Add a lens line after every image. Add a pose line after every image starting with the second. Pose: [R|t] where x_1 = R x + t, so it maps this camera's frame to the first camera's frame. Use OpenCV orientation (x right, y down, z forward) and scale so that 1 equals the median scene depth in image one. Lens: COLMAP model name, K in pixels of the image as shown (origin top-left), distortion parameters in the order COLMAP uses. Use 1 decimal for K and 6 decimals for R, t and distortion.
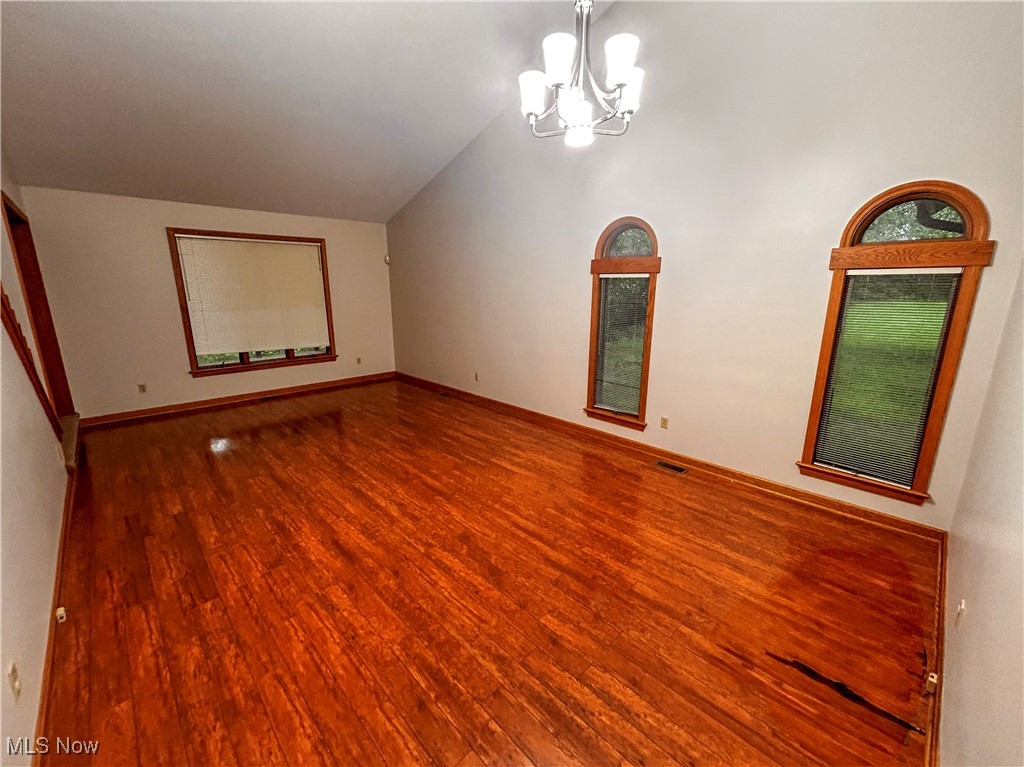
lens RADIAL K [[416.5, 0, 509.7], [0, 416.5, 383.3], [0, 0, 1]] dist [-0.001842, -0.000645]
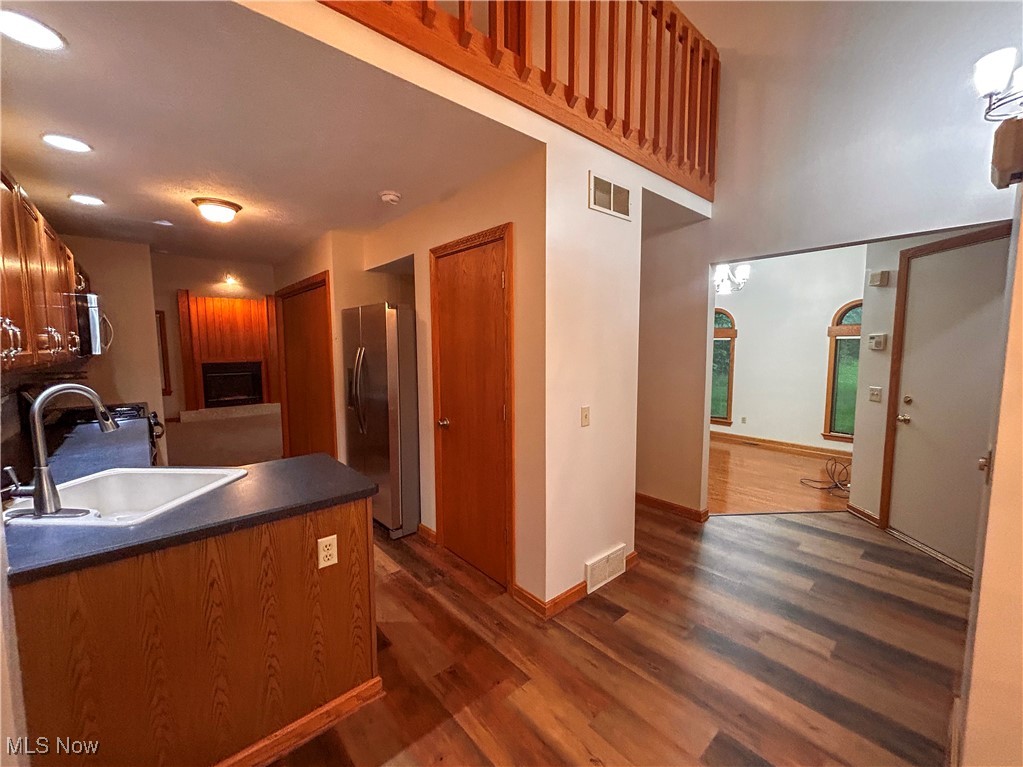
lens RADIAL K [[416.1, 0, 511.7], [0, 416.1, 382.9], [0, 0, 1]] dist [-0.001842, -0.000645]
pose [[0.999139, -0.001230, -0.041469, -0.688347], [-0.004516, 0.990395, -0.138194, 0.239557], [0.041240, 0.138263, 0.989537, -1.034352]]
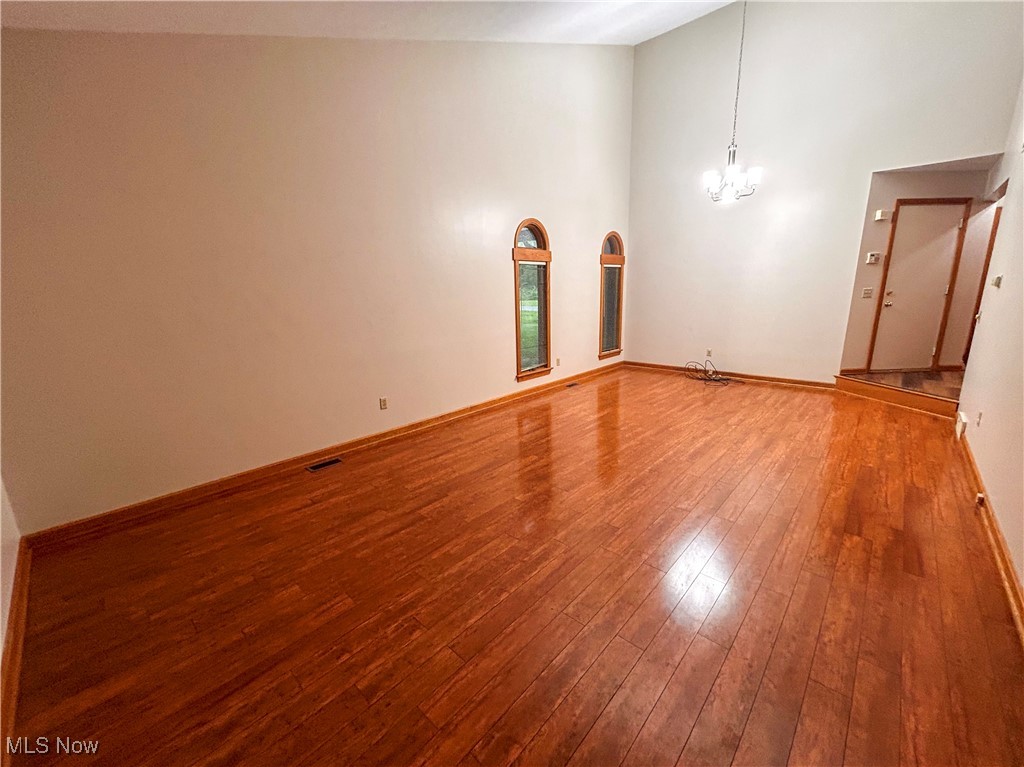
lens RADIAL K [[416.5, 0, 513.6], [0, 416.5, 382.1], [0, 0, 1]] dist [-0.001842, -0.000645]
pose [[-0.057595, -0.222401, 0.973253, -1.414546], [0.254747, 0.939325, 0.229723, -0.286518], [-0.965291, 0.261164, 0.002556, 1.496937]]
